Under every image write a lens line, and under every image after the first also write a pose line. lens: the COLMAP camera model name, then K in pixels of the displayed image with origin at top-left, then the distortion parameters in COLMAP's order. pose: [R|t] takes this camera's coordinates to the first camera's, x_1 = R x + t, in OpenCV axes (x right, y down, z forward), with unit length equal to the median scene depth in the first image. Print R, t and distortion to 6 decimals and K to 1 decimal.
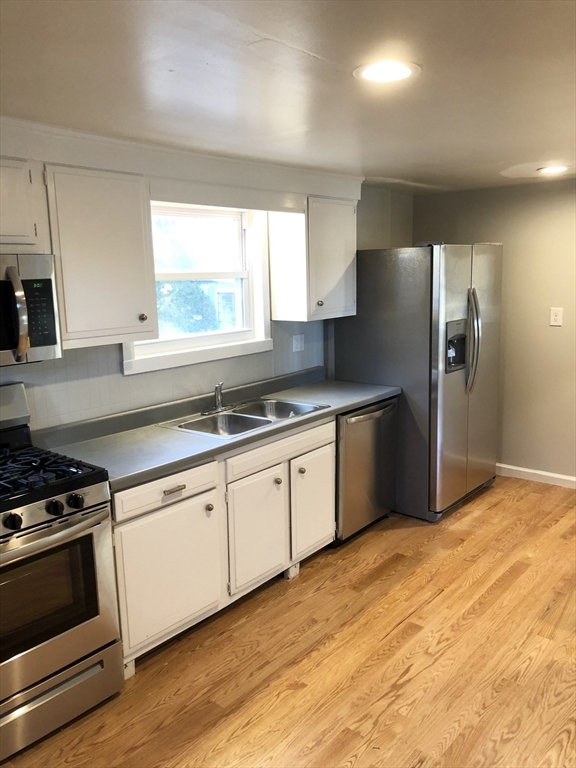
lens RADIAL K [[623.7, 0, 286.3], [0, 623.7, 384.1], [0, 0, 1]] dist [0.006234, -0.009337]
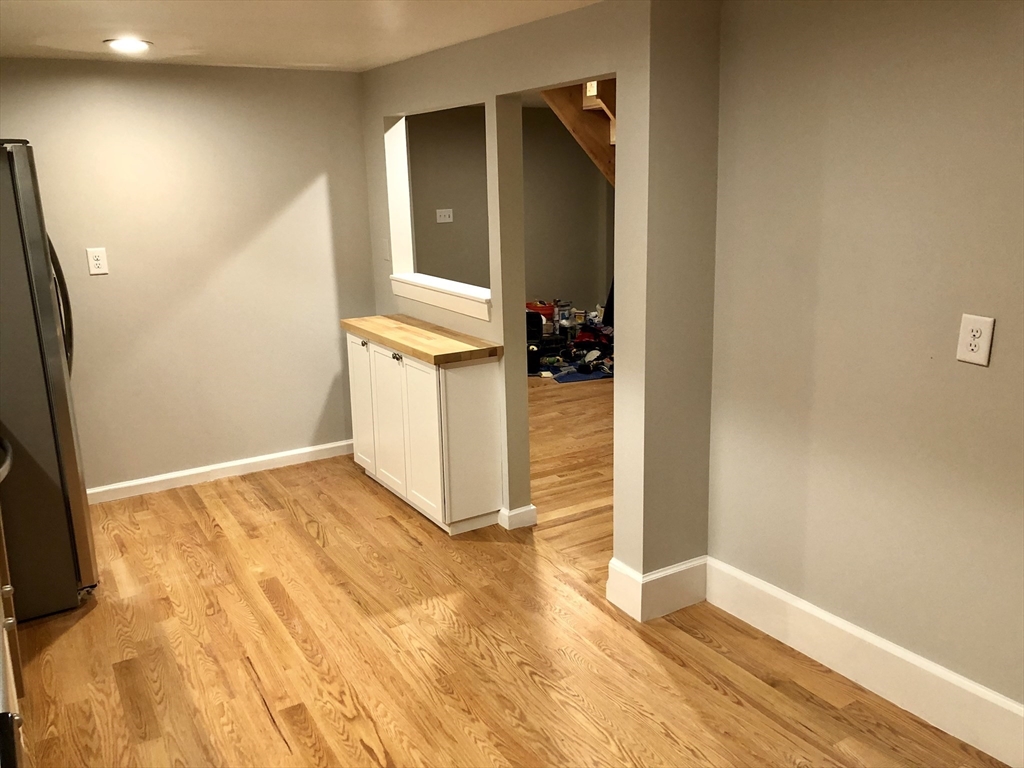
lens RADIAL K [[831.6, 0, 510.2], [0, 831.6, 381.2], [0, 0, 1]] dist [0.006234, -0.009337]
pose [[0.307565, -0.211954, 0.927620, -0.450680], [0.190333, 0.968877, 0.158274, -0.054003], [-0.932297, 0.127877, 0.338334, 0.392113]]
